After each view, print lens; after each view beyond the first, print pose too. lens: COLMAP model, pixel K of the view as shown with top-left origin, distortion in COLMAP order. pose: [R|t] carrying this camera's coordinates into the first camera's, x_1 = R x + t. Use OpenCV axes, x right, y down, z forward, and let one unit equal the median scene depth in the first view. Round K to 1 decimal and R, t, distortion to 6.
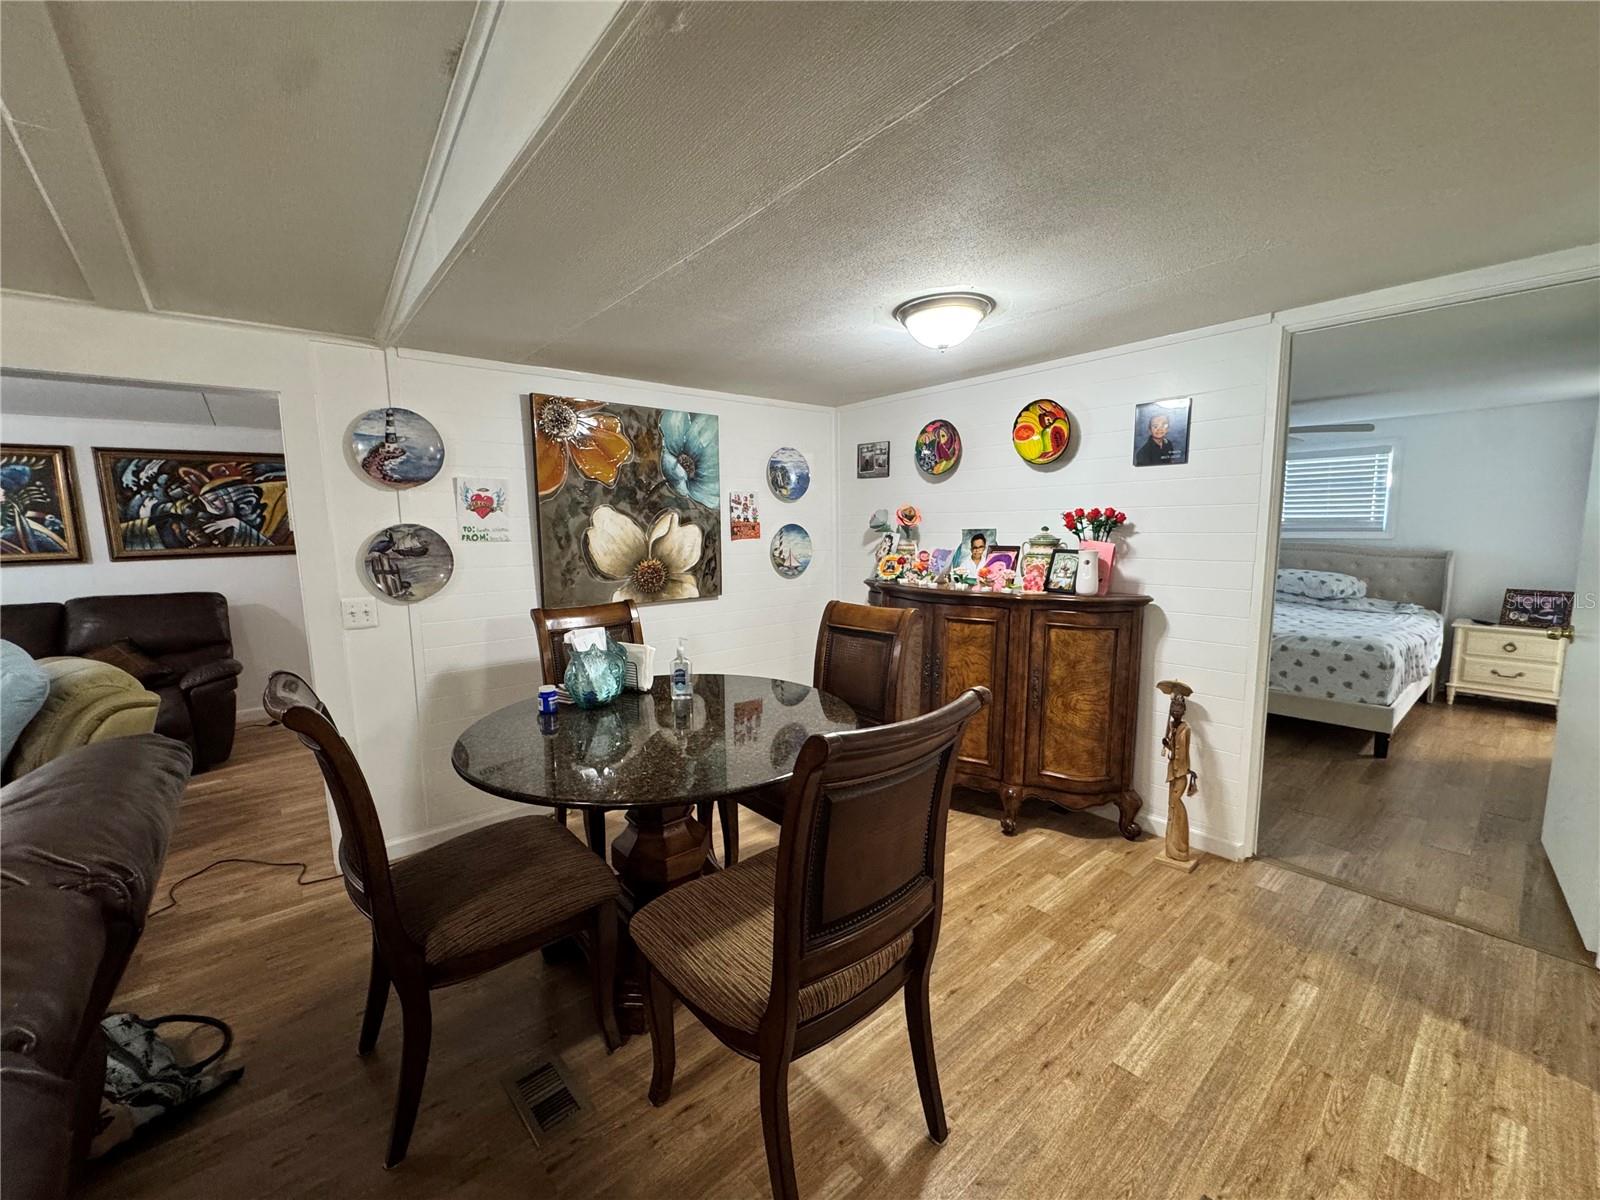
lens RADIAL K [[639.7, 0, 800.0], [0, 639.7, 600.0], [0, 0, 1]] dist [-0.001596, 0.000206]
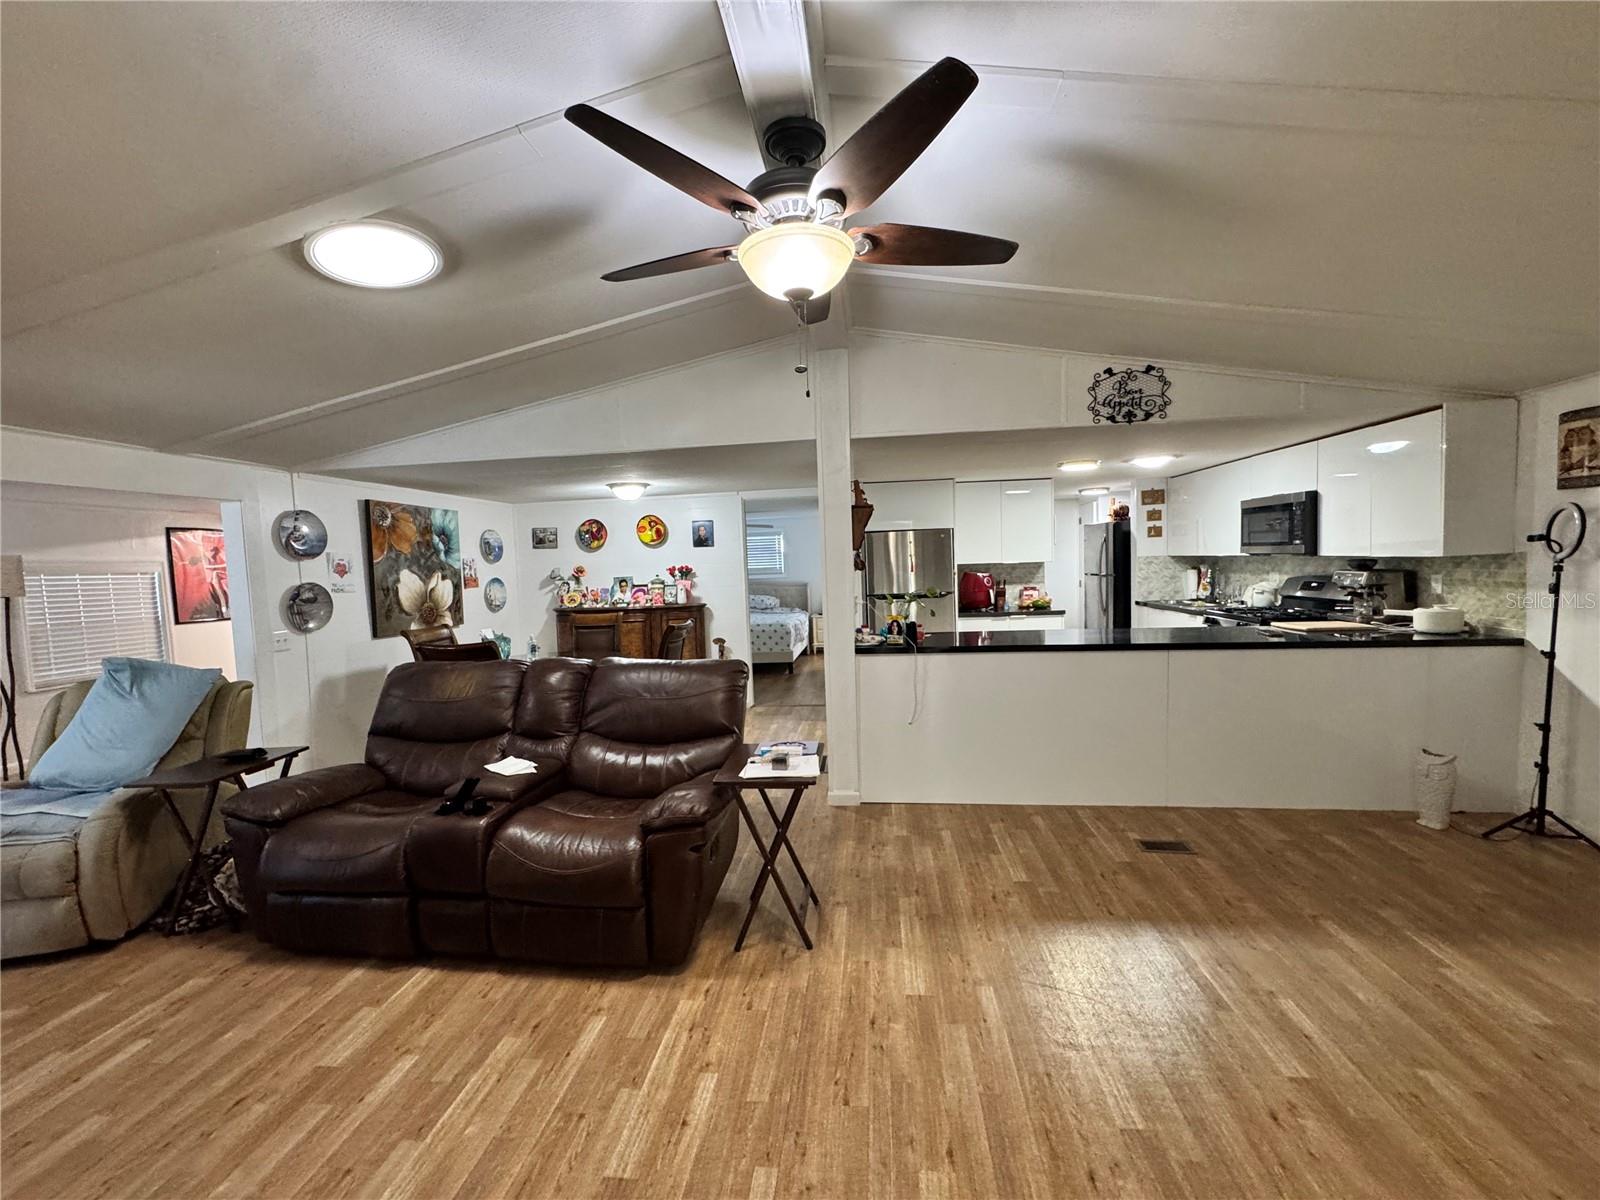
lens RADIAL K [[639.7, 0, 800.0], [0, 639.7, 600.0], [0, 0, 1]] dist [-0.001596, 0.000206]
pose [[0.731547, -0.051557, 0.679839, -0.601604], [0.107887, 0.993327, -0.040761, 0.088561], [-0.673201, 0.103164, 0.732228, -0.717290]]
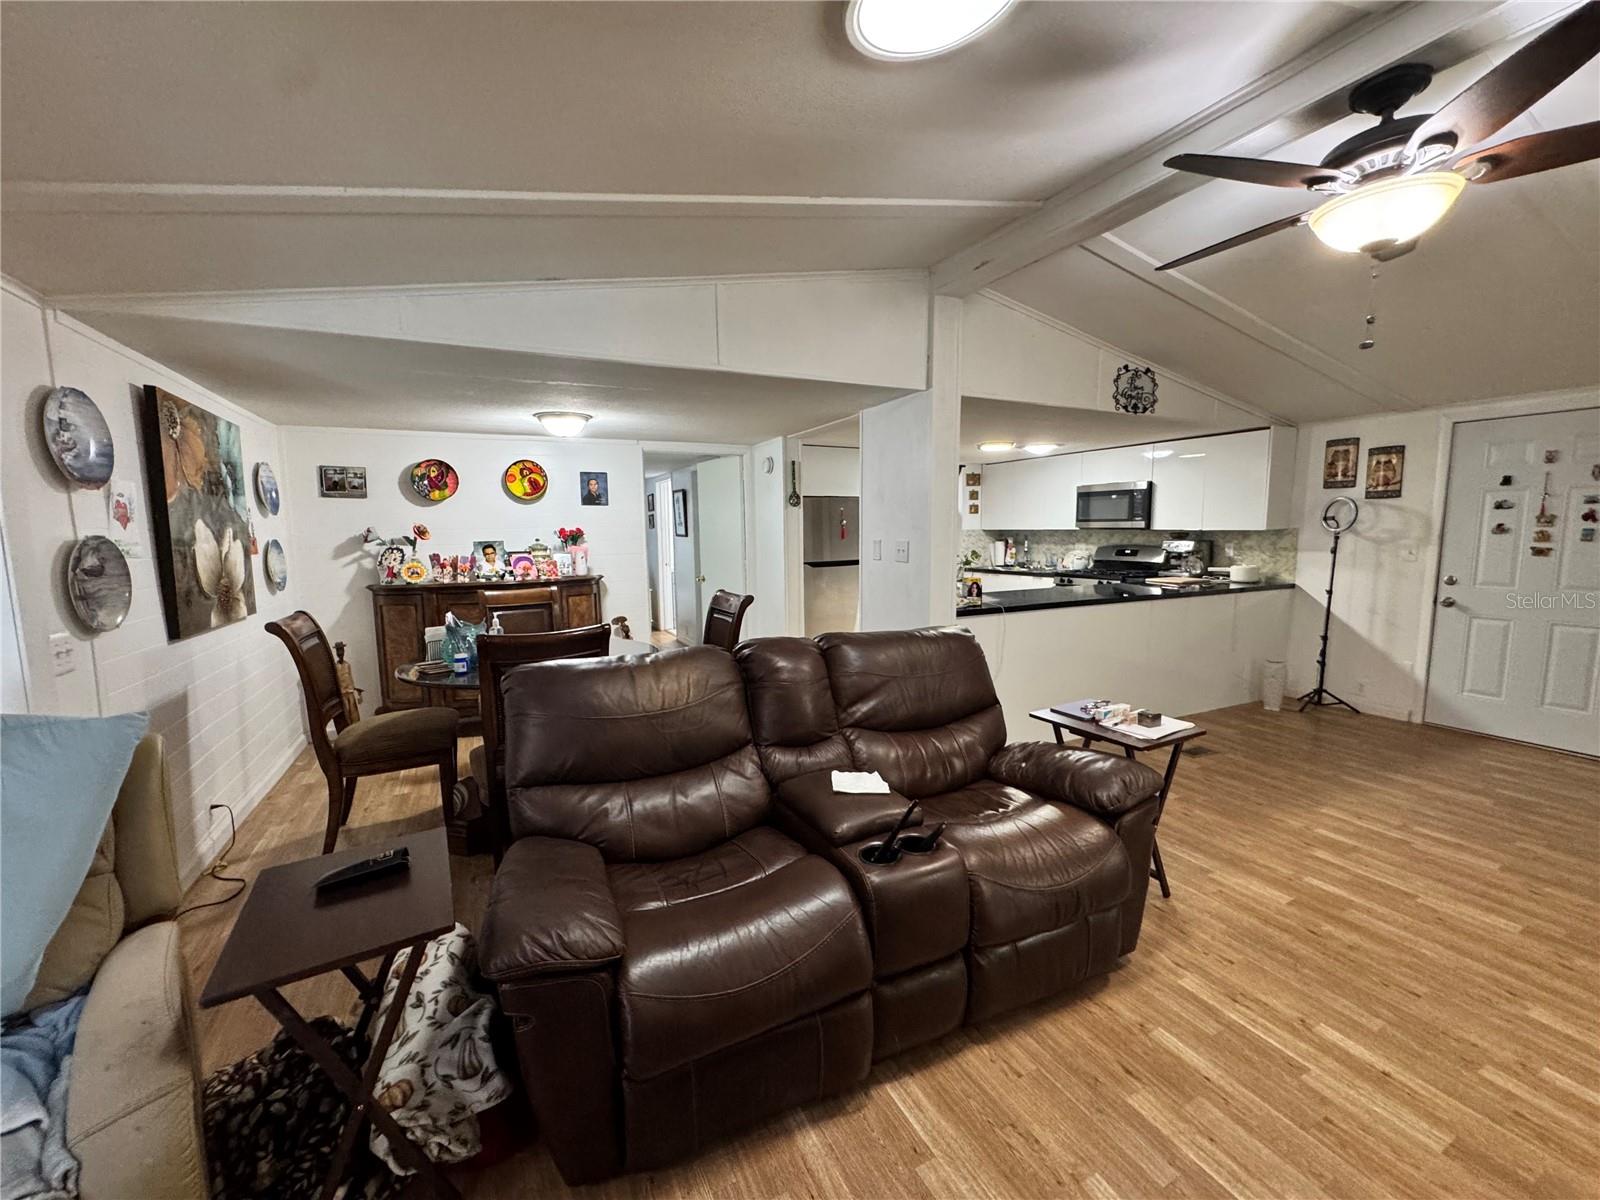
lens RADIAL K [[639.7, 0, 800.0], [0, 639.7, 600.0], [0, 0, 1]] dist [-0.001596, 0.000206]
pose [[0.241331, -0.095313, 0.965751, -0.882006], [0.129834, 0.989390, 0.065201, 0.016260], [-0.961718, 0.109652, 0.251145, -0.020909]]
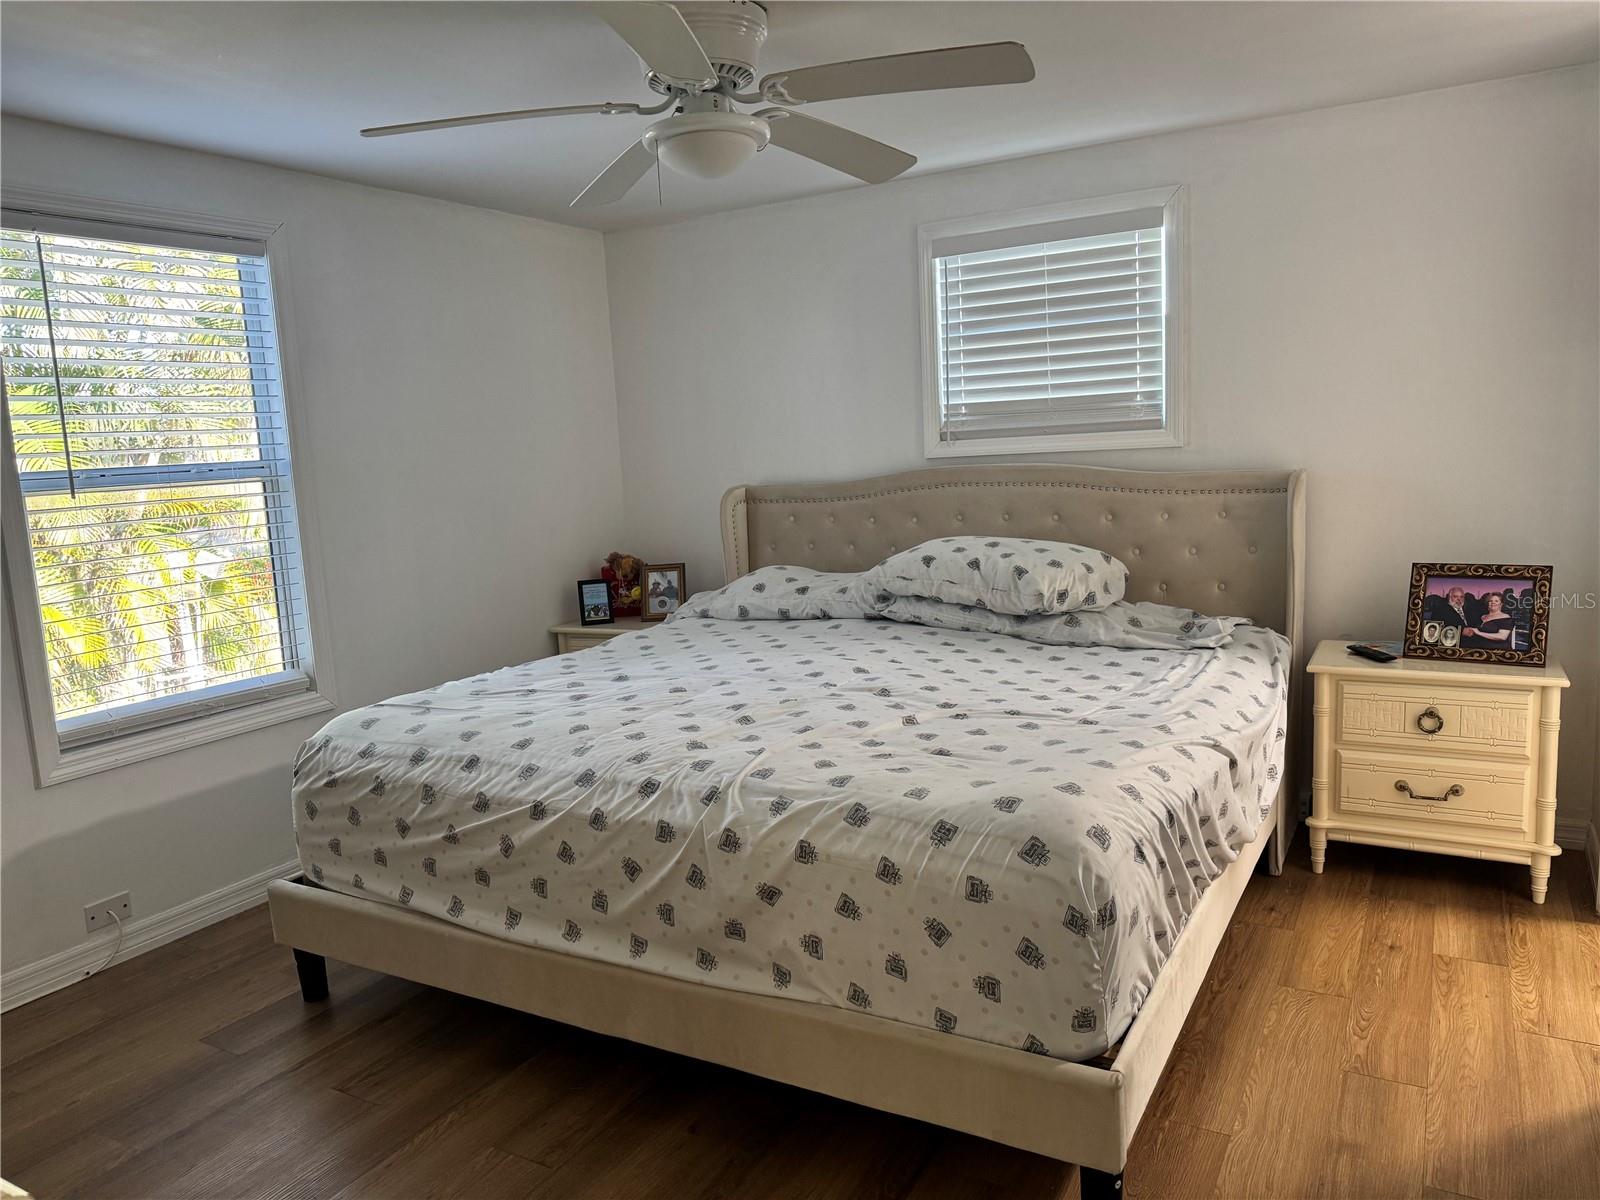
lens RADIAL K [[1129.2, 0, 800.0], [0, 1129.2, 600.0], [0, 0, 1]] dist [0.117195, -0.150790]
pose [[0.936387, -0.075266, 0.342804, 0.677915], [0.072604, 0.997148, 0.020612, -0.048545], [-0.343377, 0.005588, 0.939181, 0.617244]]
